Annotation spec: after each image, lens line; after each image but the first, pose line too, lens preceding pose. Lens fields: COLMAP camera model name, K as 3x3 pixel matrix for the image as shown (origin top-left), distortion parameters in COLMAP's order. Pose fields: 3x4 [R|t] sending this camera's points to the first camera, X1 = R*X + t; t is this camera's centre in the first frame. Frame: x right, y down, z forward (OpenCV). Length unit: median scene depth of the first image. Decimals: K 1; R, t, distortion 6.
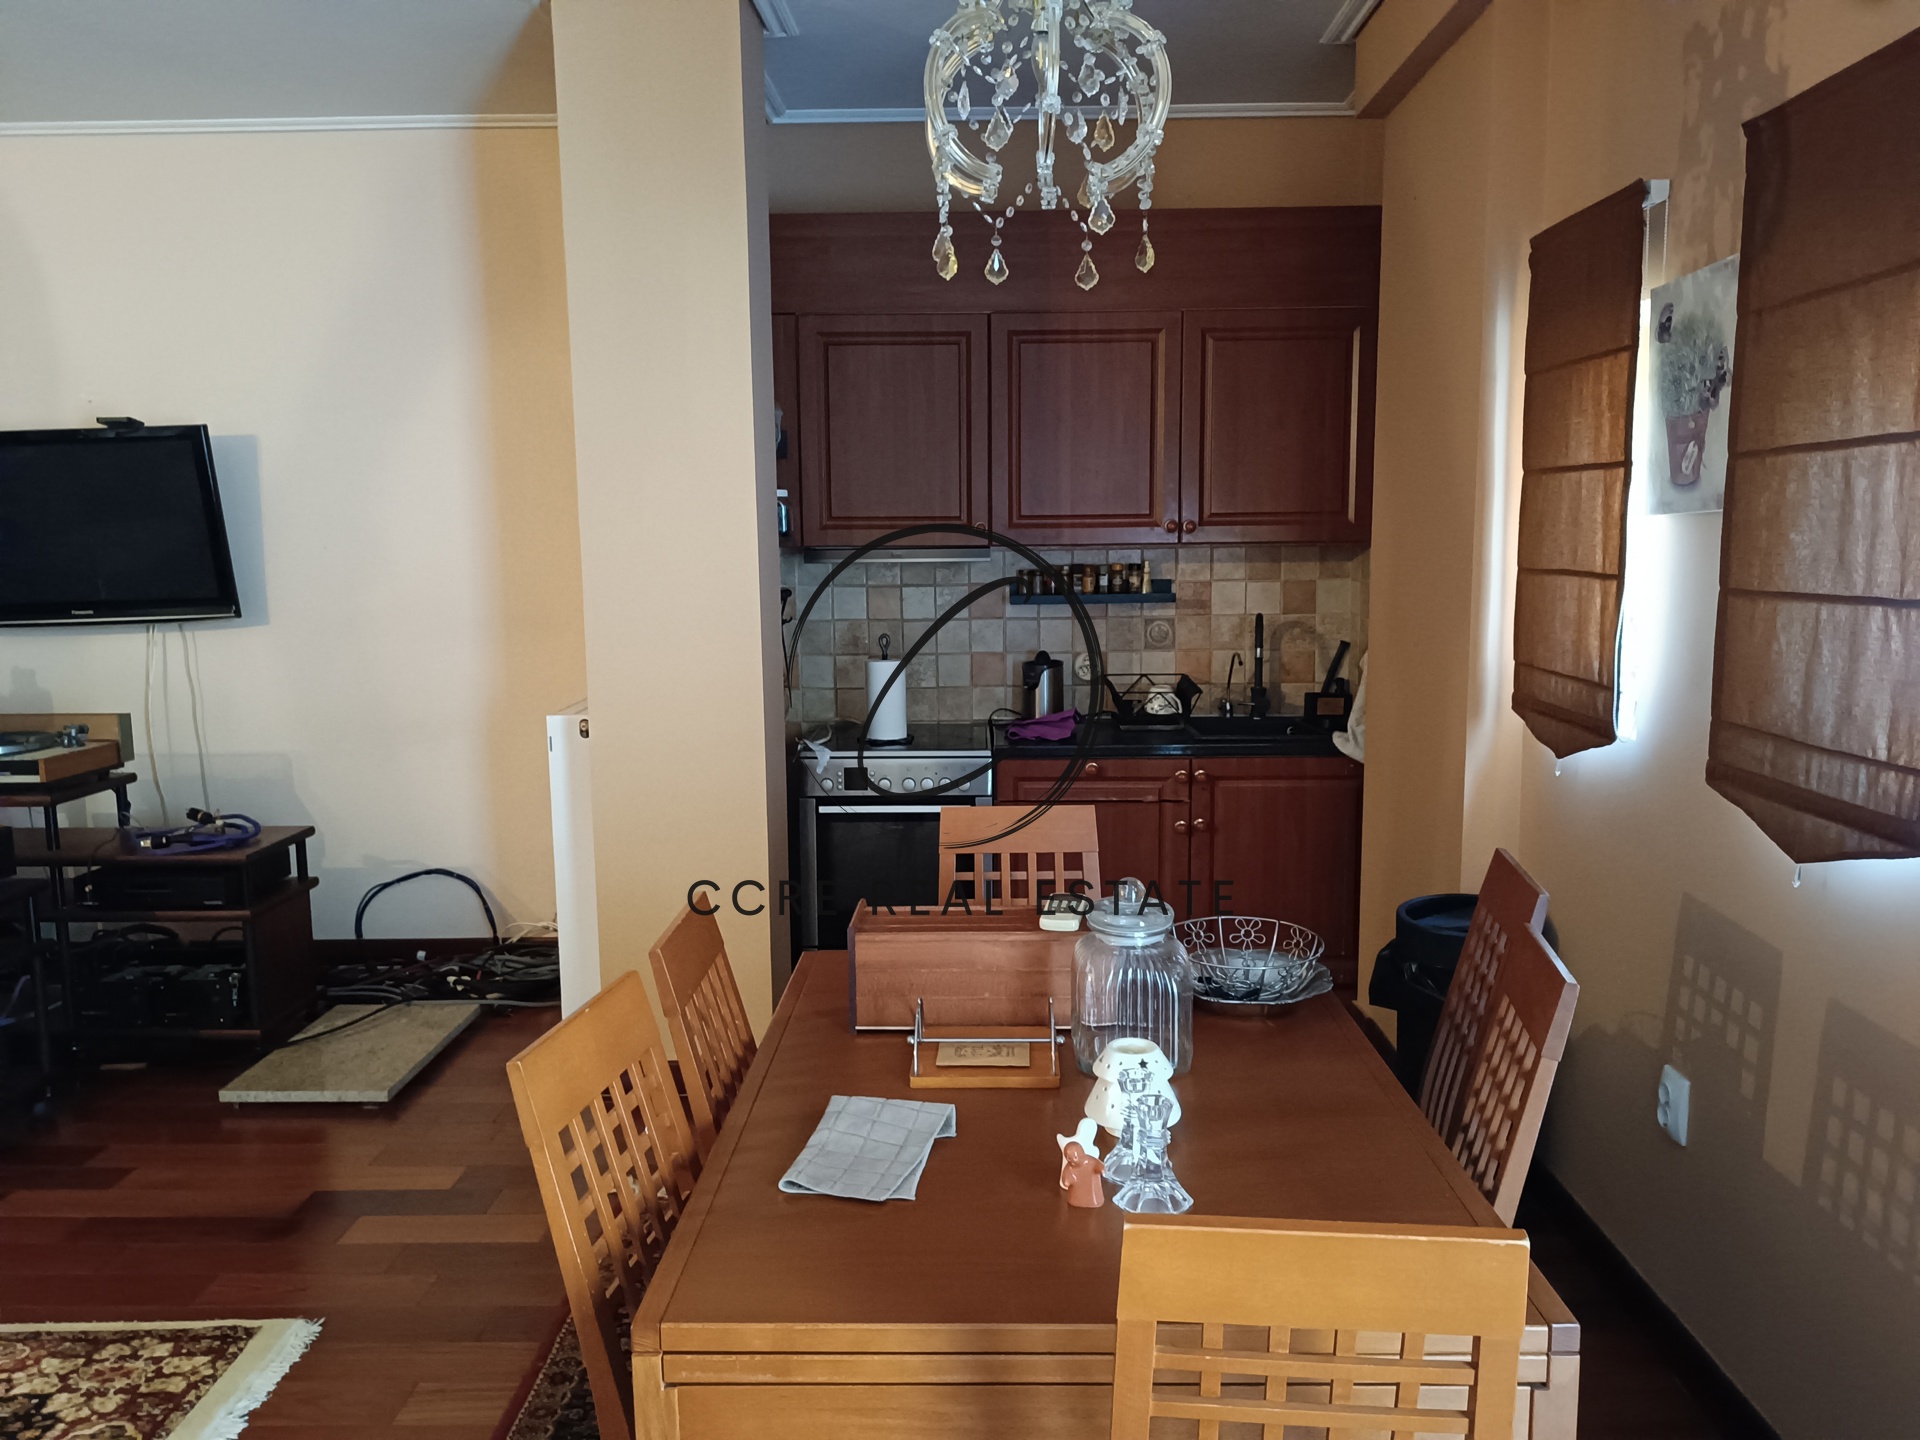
lens RADIAL K [[1368.9, 0, 961.0], [0, 1368.9, 722.3], [0, 0, 1]] dist [0.013483, -0.018022]
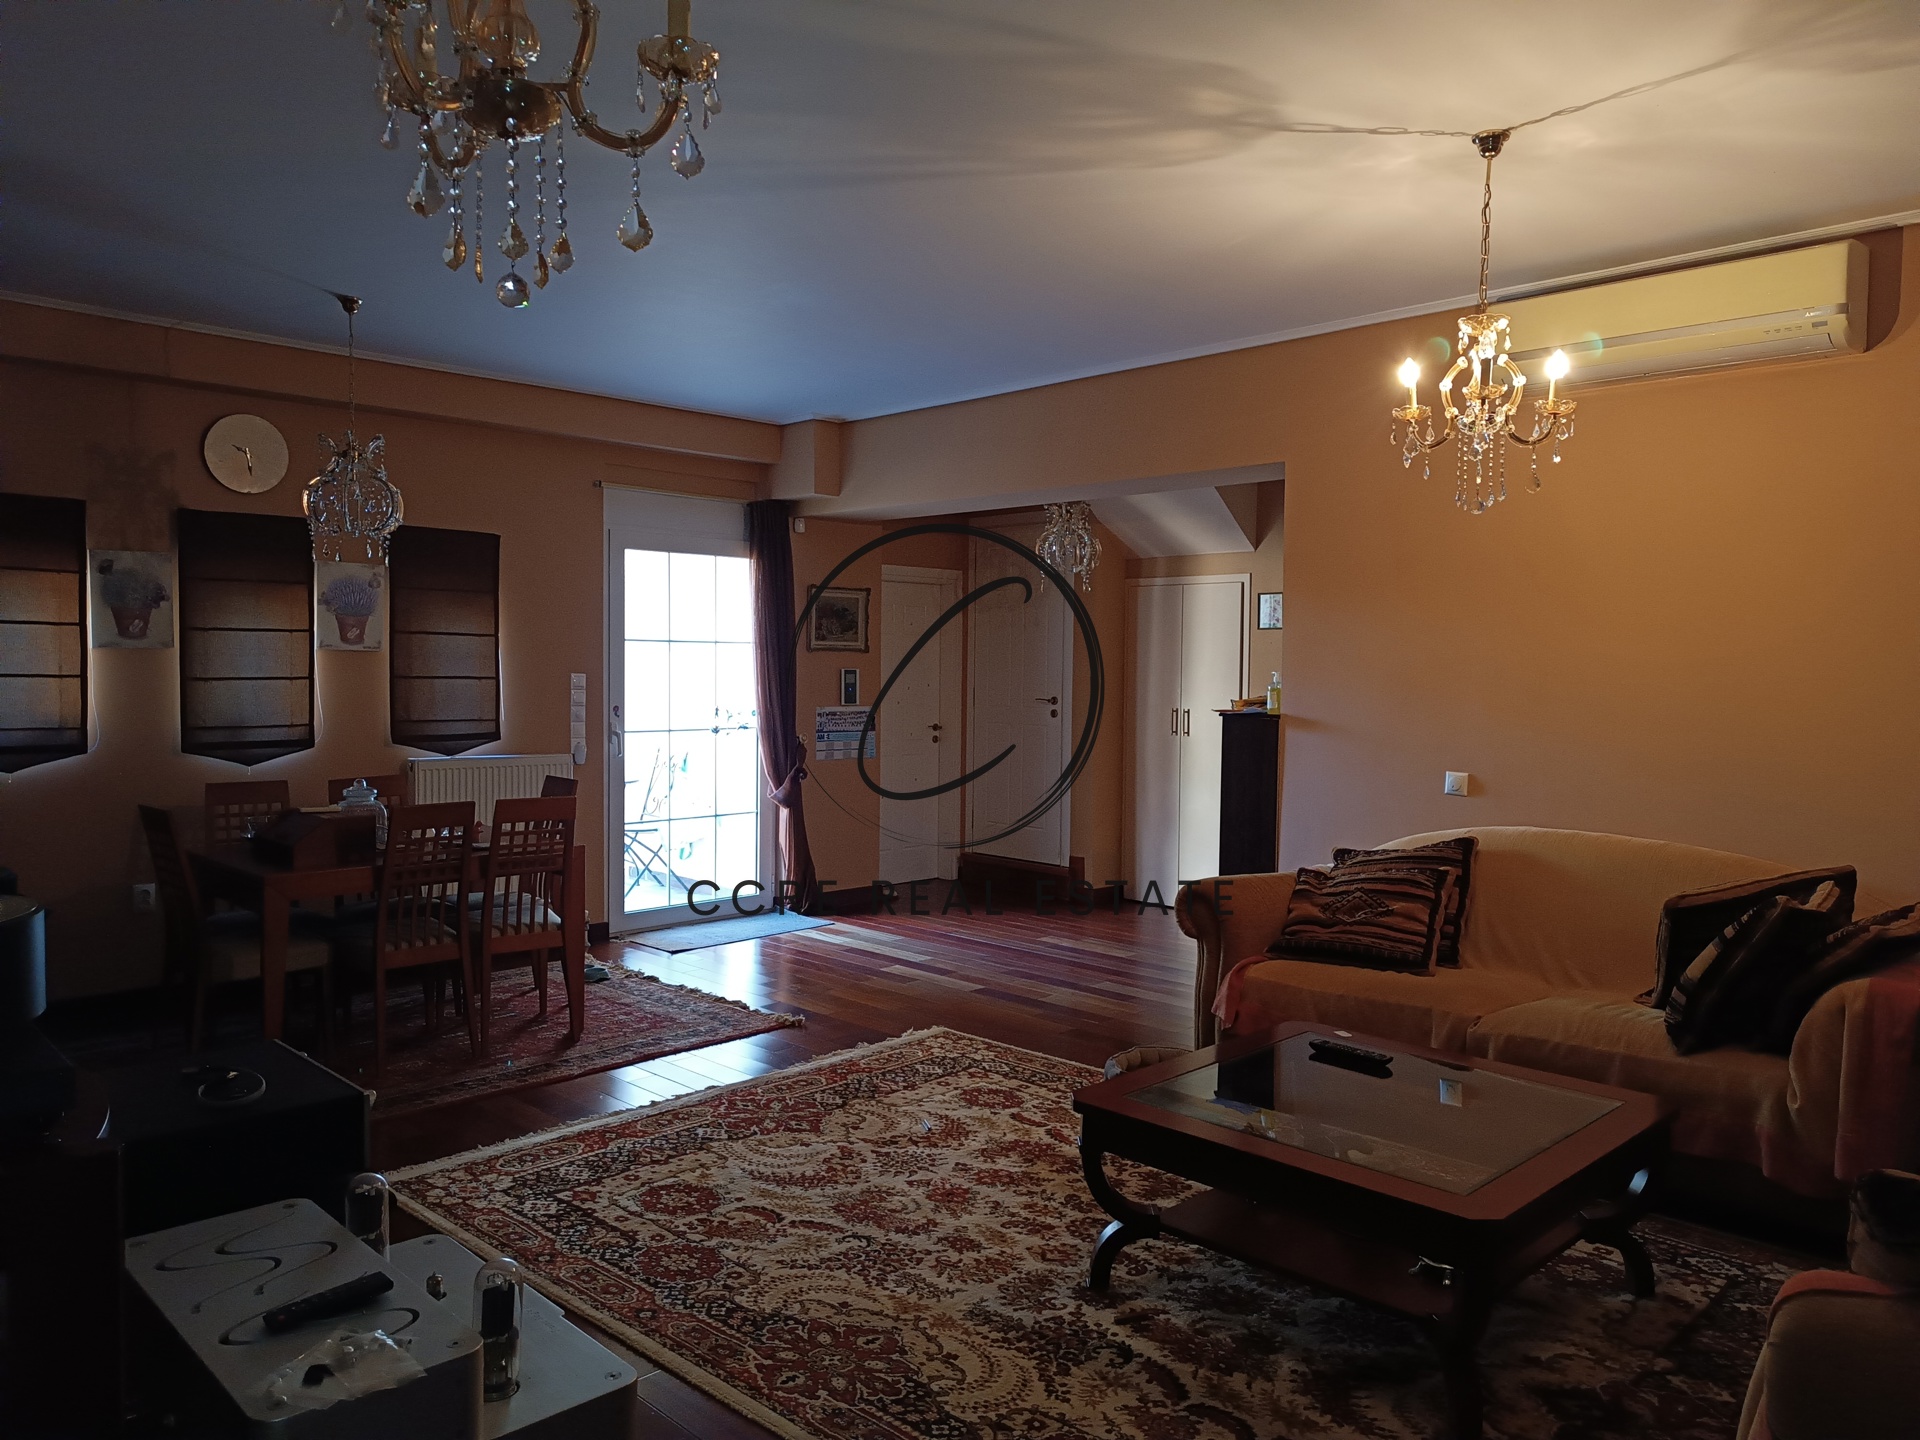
lens RADIAL K [[1368.9, 0, 958.3], [0, 1368.9, 722.6], [0, 0, 1]] dist [0.013483, -0.018022]
pose [[-0.718590, -0.027367, 0.694896, -1.248308], [0.090465, 0.987056, 0.132423, -0.119004], [-0.689525, 0.158022, -0.706813, 0.980202]]
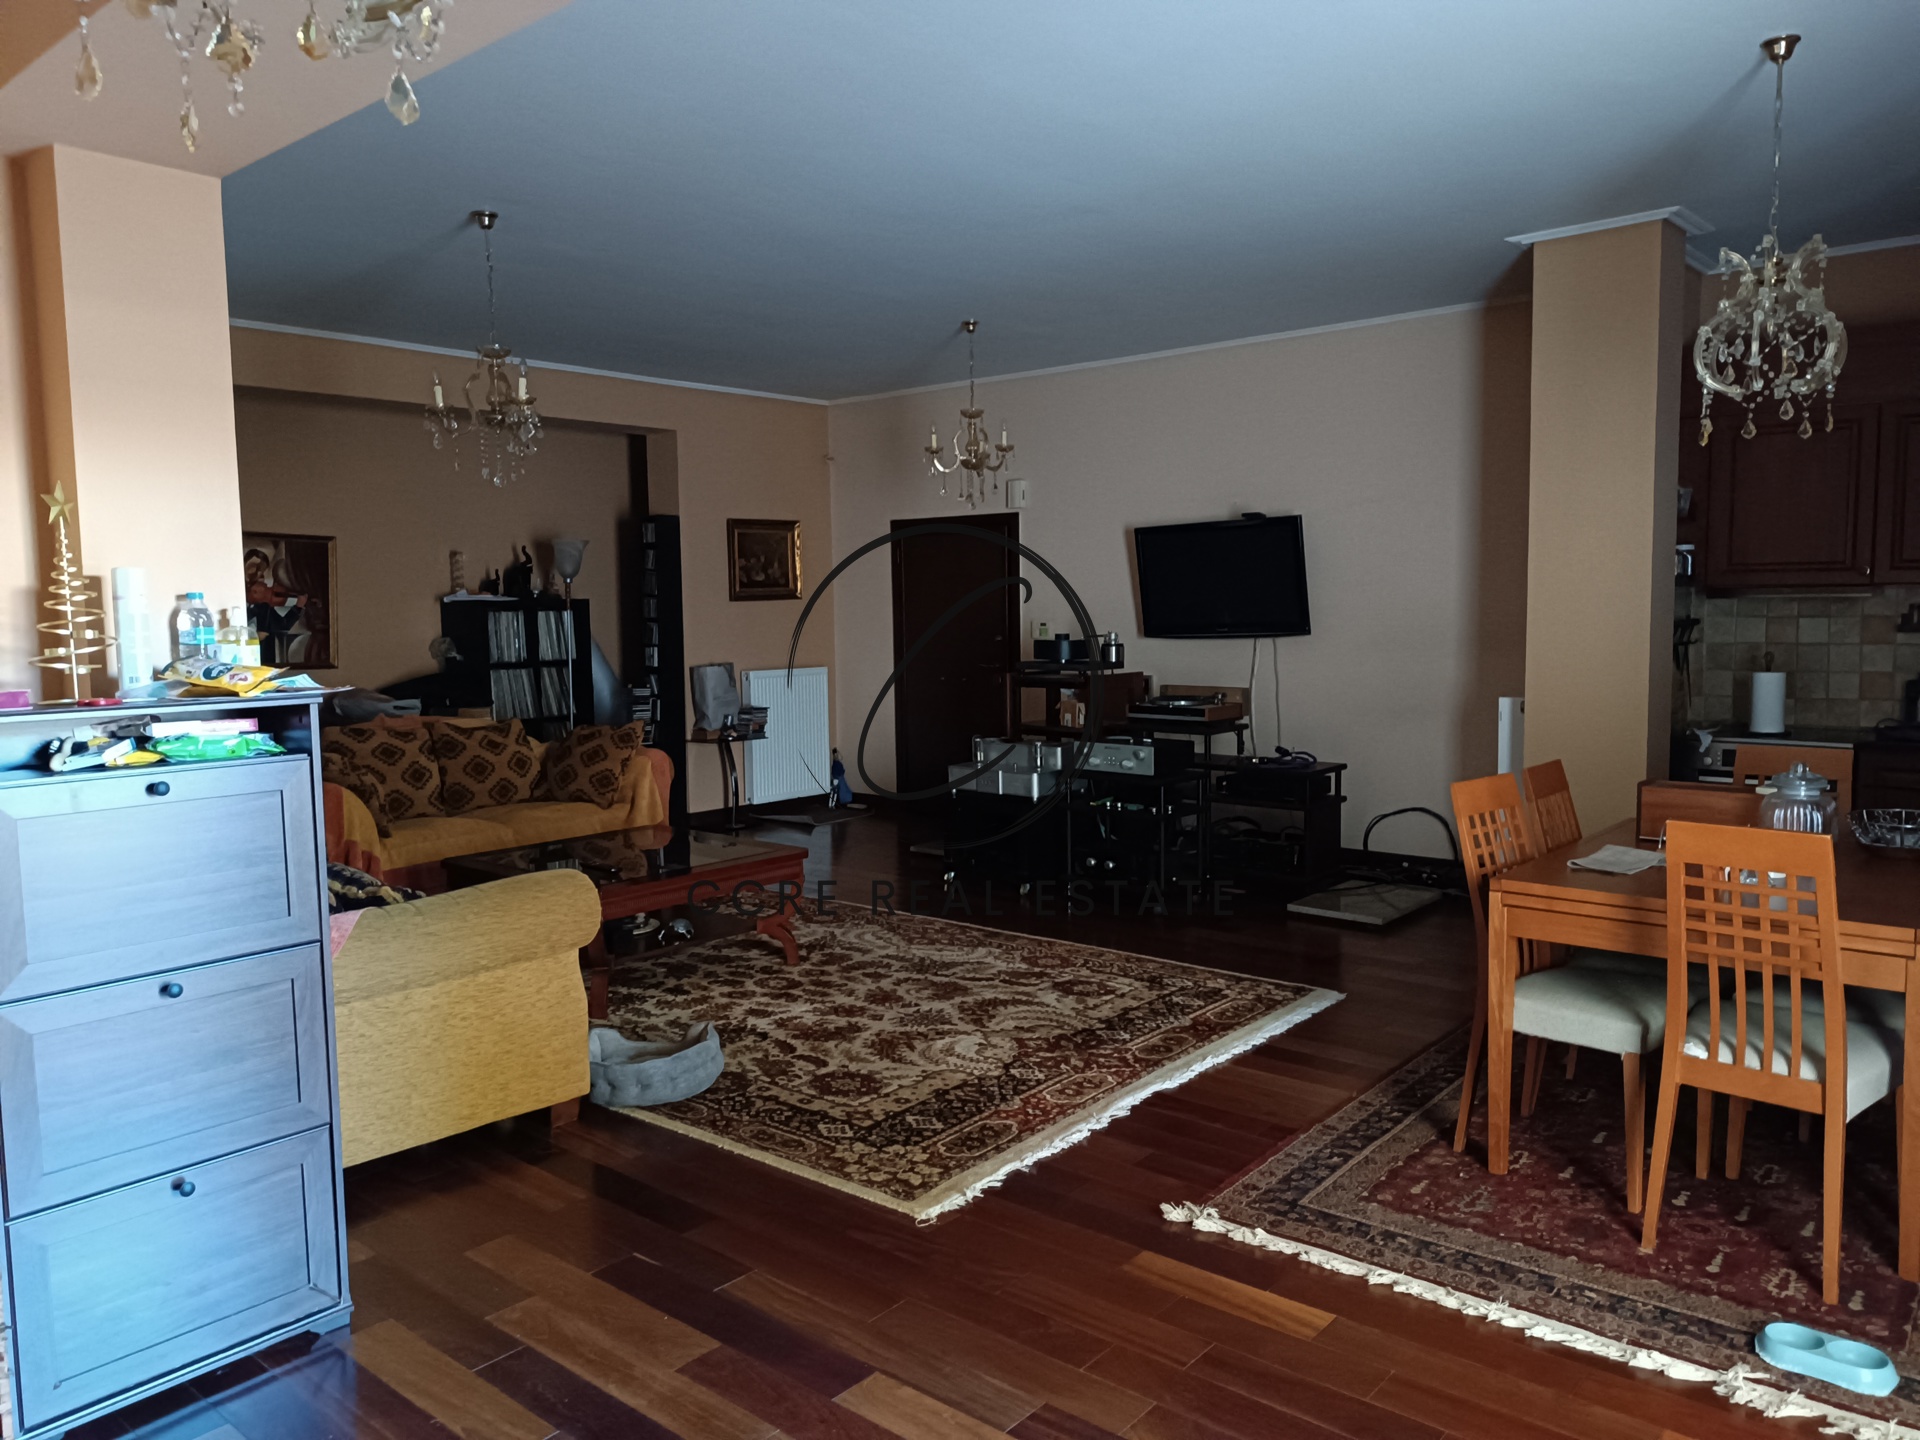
lens RADIAL K [[1368.9, 0, 958.0], [0, 1368.9, 717.2], [0, 0, 1]] dist [0.013483, -0.018022]
pose [[0.767774, 0.053485, -0.638484, 0.198894], [-0.079011, 0.996807, -0.011508, 0.077753], [0.635830, 0.059283, 0.769549, -0.524772]]
